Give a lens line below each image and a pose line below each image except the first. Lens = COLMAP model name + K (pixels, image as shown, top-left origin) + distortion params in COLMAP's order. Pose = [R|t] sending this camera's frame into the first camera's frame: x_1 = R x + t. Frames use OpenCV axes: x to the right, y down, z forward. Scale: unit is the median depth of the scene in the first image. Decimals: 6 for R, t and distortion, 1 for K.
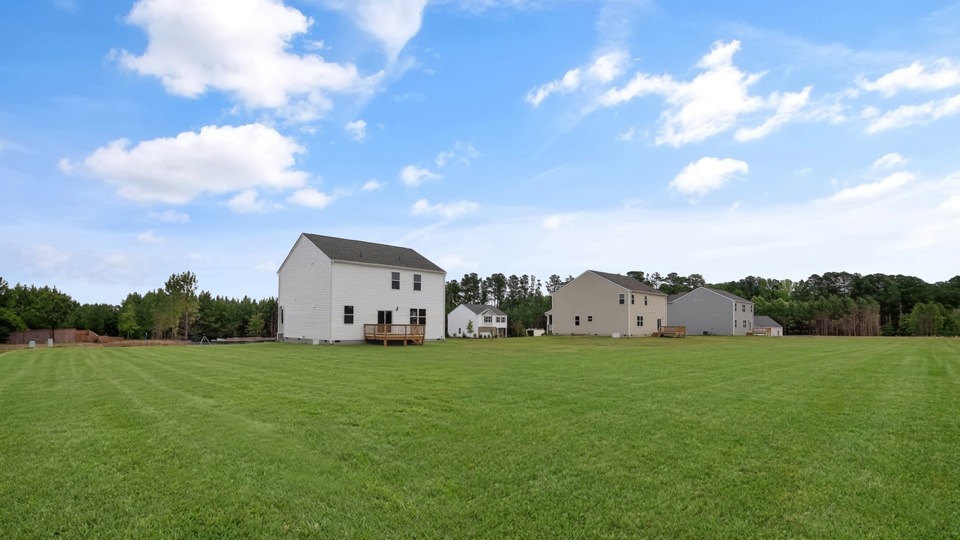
lens RADIAL K [[444.5, 0, 477.7], [0, 444.5, 270.9], [0, 0, 1]] dist [-0.003001, 0.000476]
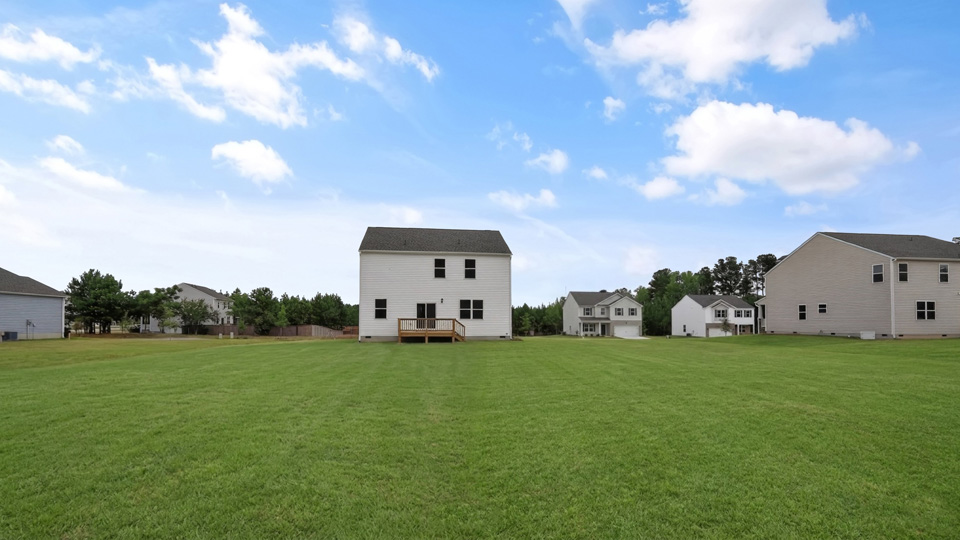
lens RADIAL K [[444.5, 0, 477.7], [0, 444.5, 270.9], [0, 0, 1]] dist [-0.003001, 0.000476]
pose [[0.806051, -0.072746, -0.587358, 0.369501], [0.075523, 0.996947, -0.019832, 0.047505], [0.587007, -0.028374, 0.809084, 0.326801]]
